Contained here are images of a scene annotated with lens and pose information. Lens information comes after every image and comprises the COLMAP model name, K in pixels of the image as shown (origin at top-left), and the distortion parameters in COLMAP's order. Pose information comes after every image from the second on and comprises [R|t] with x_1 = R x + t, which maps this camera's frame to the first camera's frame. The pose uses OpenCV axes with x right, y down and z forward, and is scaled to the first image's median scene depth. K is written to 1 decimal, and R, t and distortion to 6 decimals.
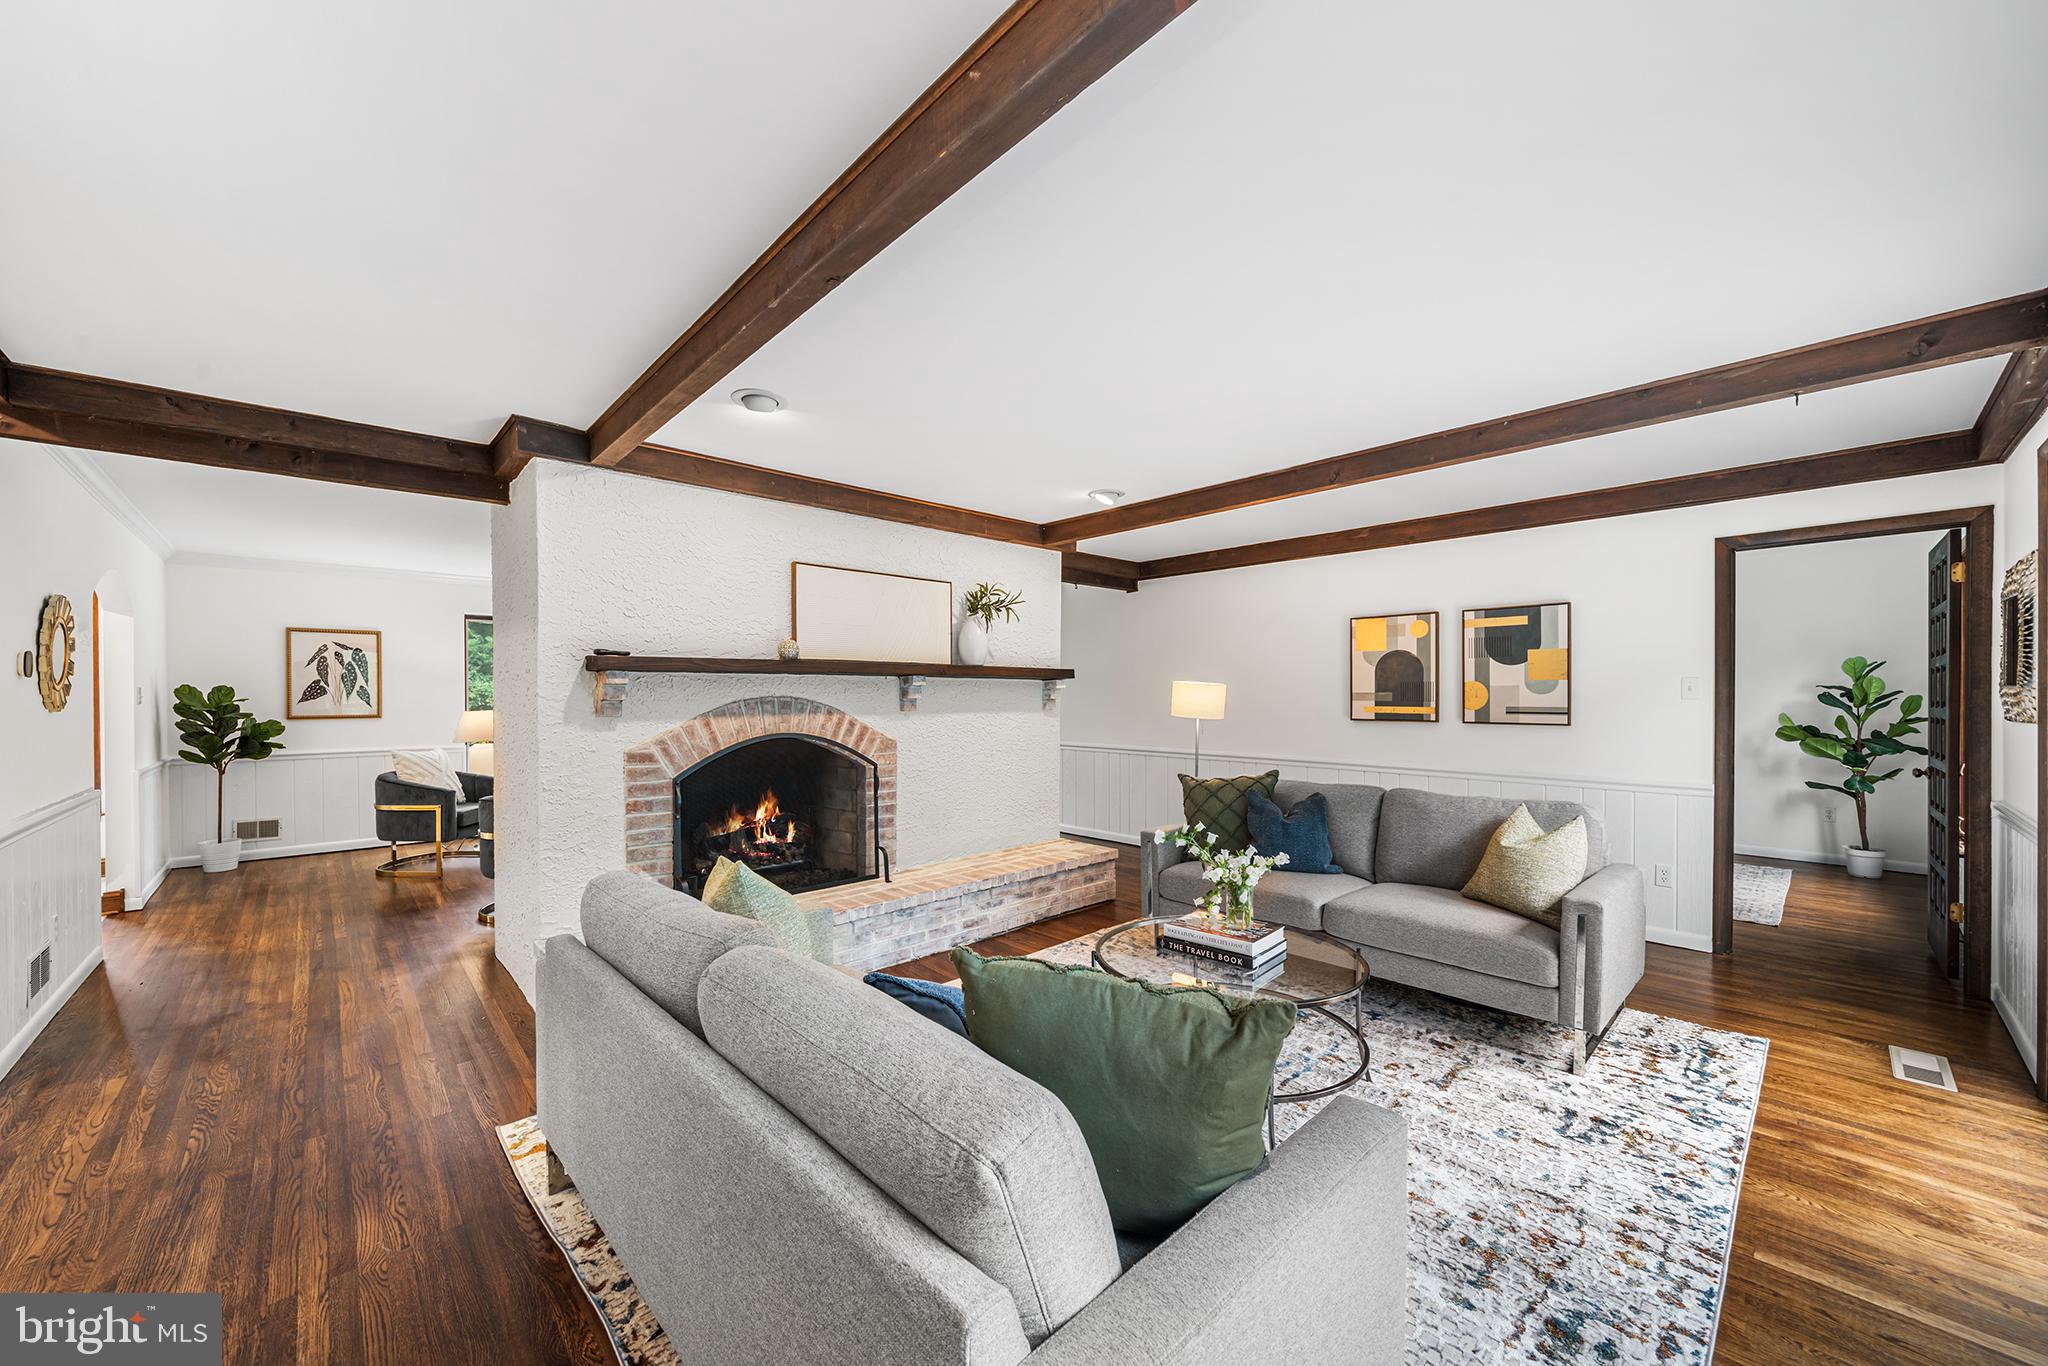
lens RADIAL K [[758.6, 0, 1028.6], [0, 758.6, 694.7], [0, 0, 1]] dist [-0.000641, -0.000082]
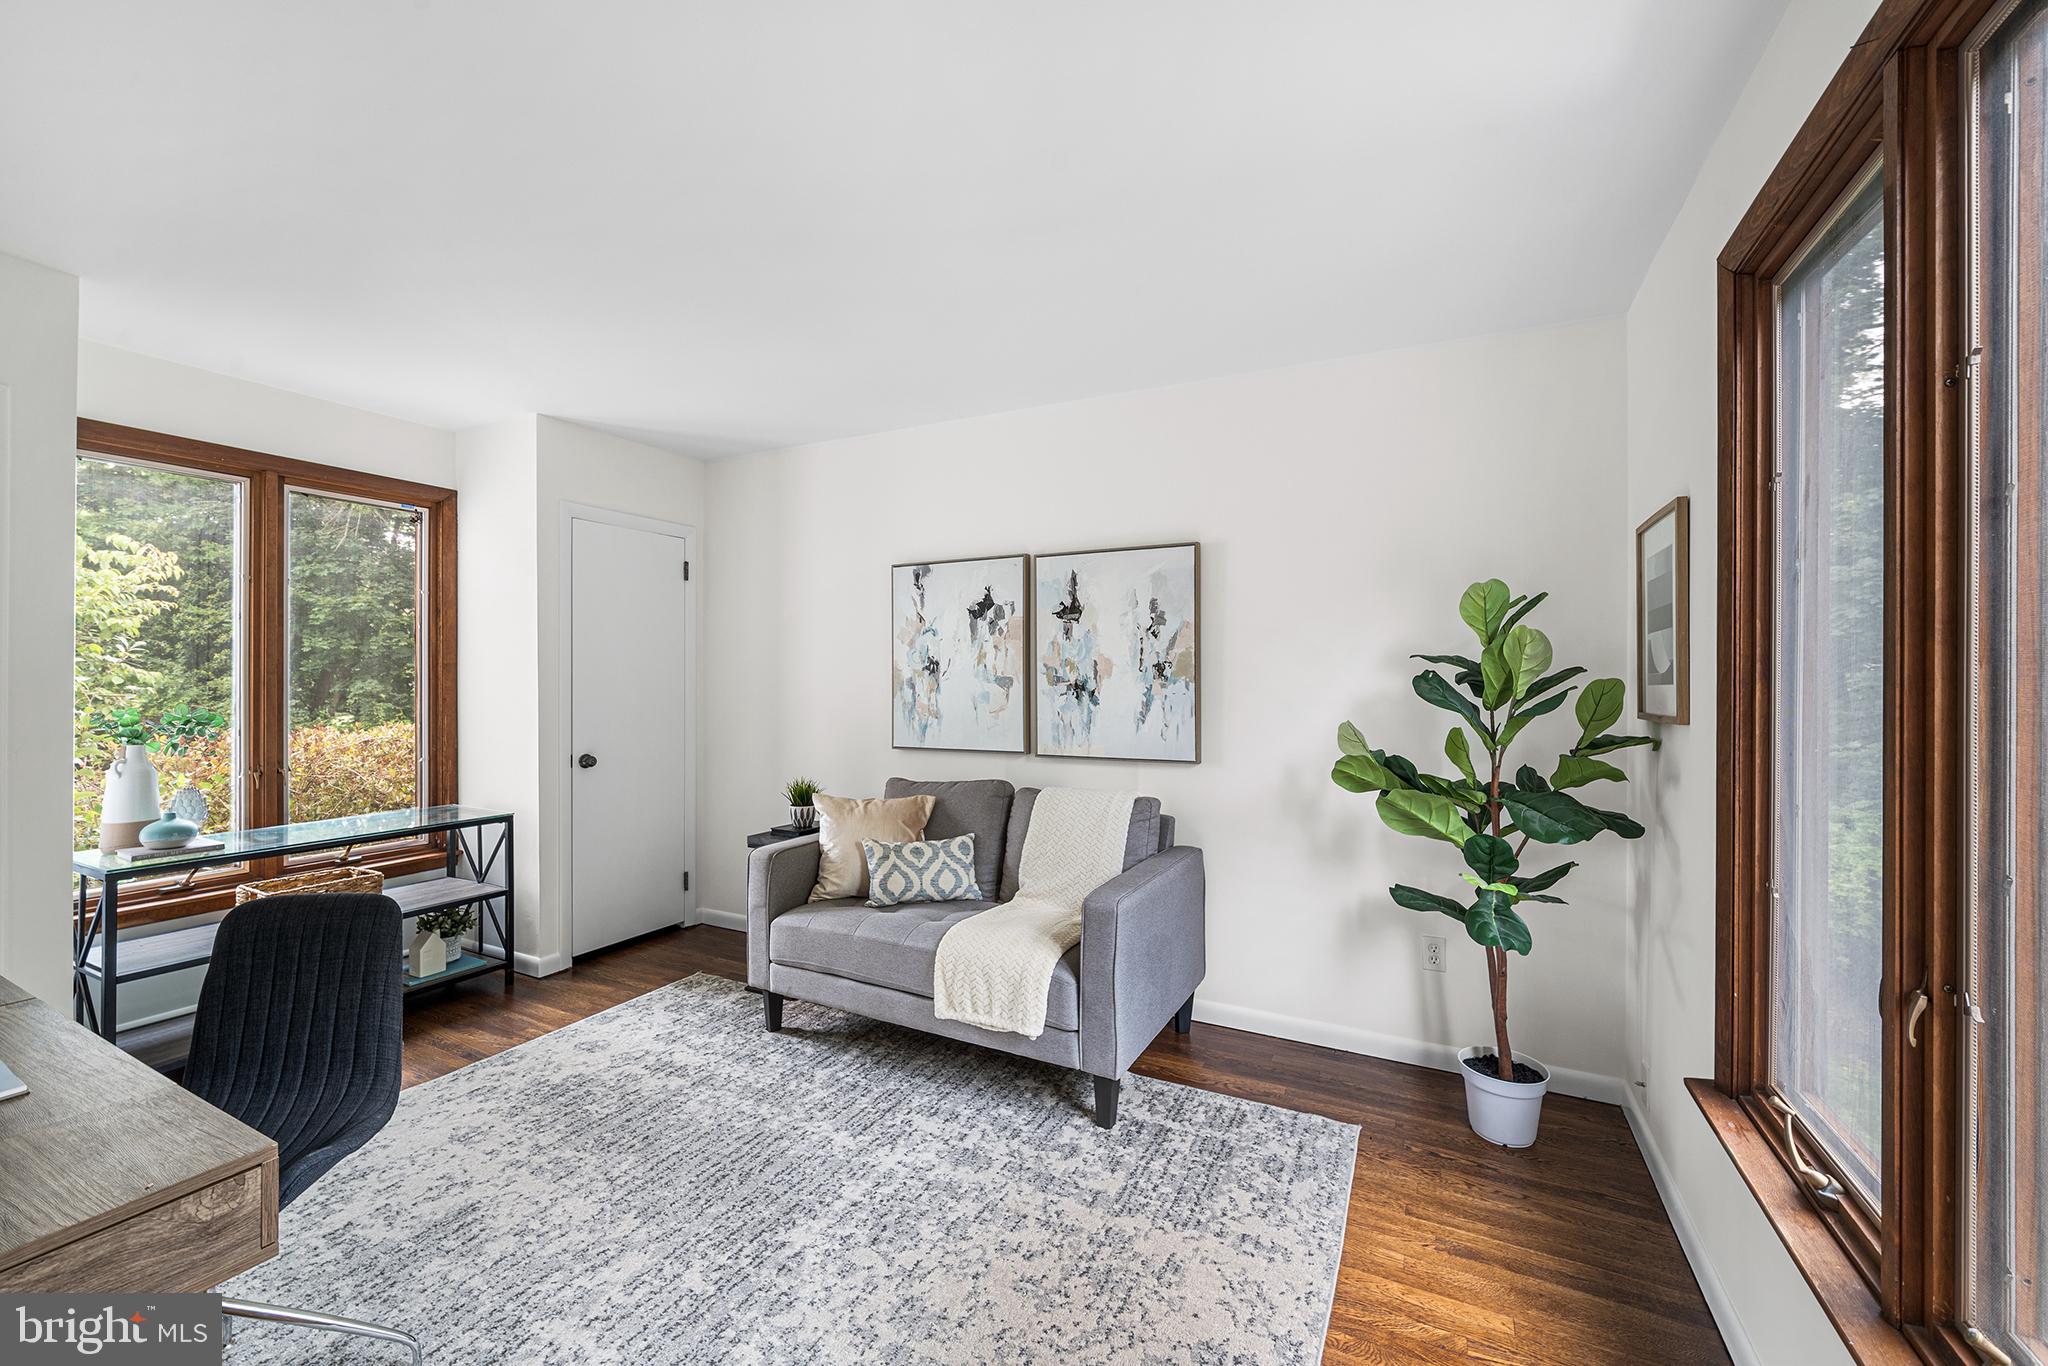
lens RADIAL K [[795.7, 0, 1021.8], [0, 795.7, 682.2], [0, 0, 1]] dist [-0.000947, -0.000043]
pose [[0.945680, 0.001711, 0.325093, 0.724084], [-0.002737, 0.999993, 0.002699, 0.002092], [-0.325086, -0.003442, 0.945678, 0.683860]]
